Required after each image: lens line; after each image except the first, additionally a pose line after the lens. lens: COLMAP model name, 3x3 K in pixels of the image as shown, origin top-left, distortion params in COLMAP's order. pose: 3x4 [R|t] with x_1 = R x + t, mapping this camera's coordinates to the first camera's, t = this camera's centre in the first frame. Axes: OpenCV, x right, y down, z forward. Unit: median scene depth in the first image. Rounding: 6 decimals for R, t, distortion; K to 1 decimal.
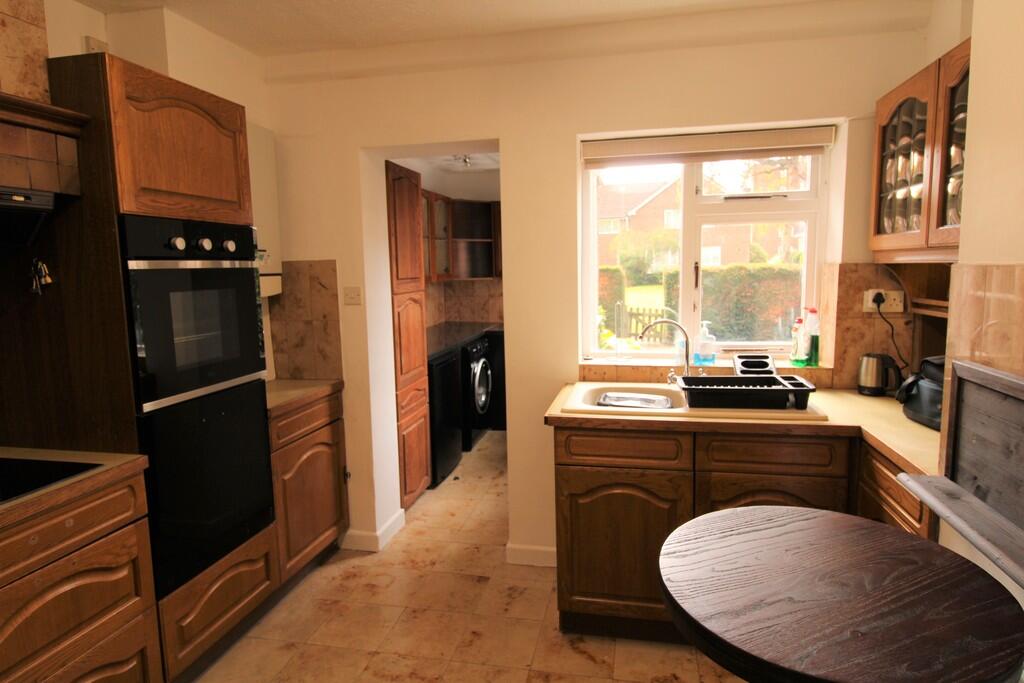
lens RADIAL K [[597.8, 0, 530.2], [0, 597.8, 338.6], [0, 0, 1]] dist [-0.001928, -0.001306]
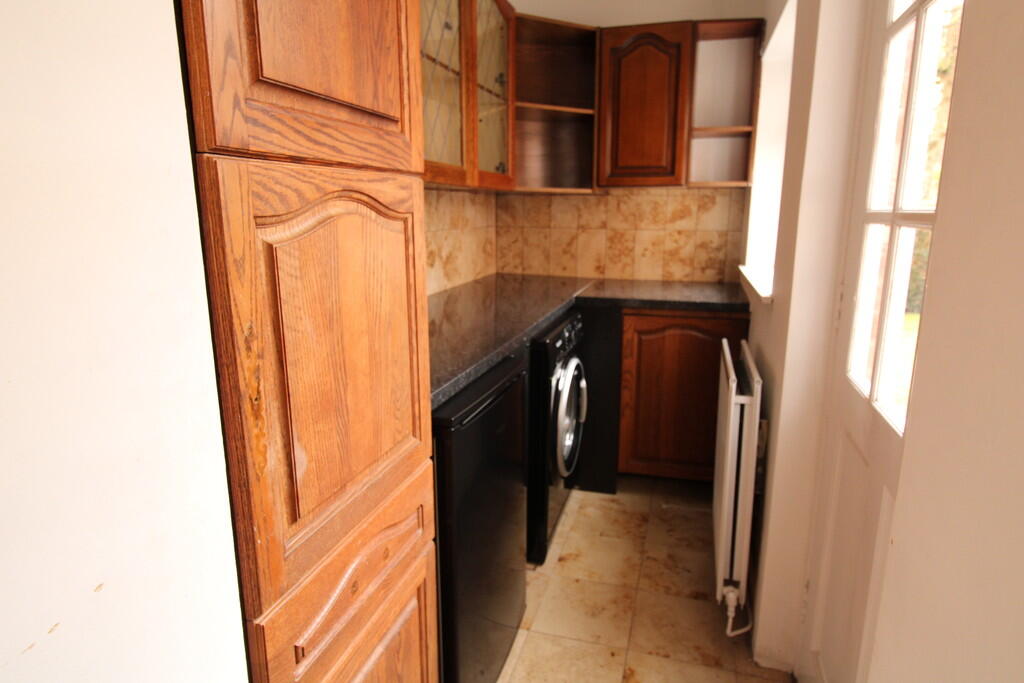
lens RADIAL K [[597.8, 0, 530.2], [0, 597.8, 338.6], [0, 0, 1]] dist [-0.001928, -0.001306]
pose [[0.995775, 0.036980, -0.084051, -0.070972], [-0.029362, 0.995497, 0.090127, -0.021750], [0.087006, -0.087278, 0.992377, 0.512741]]
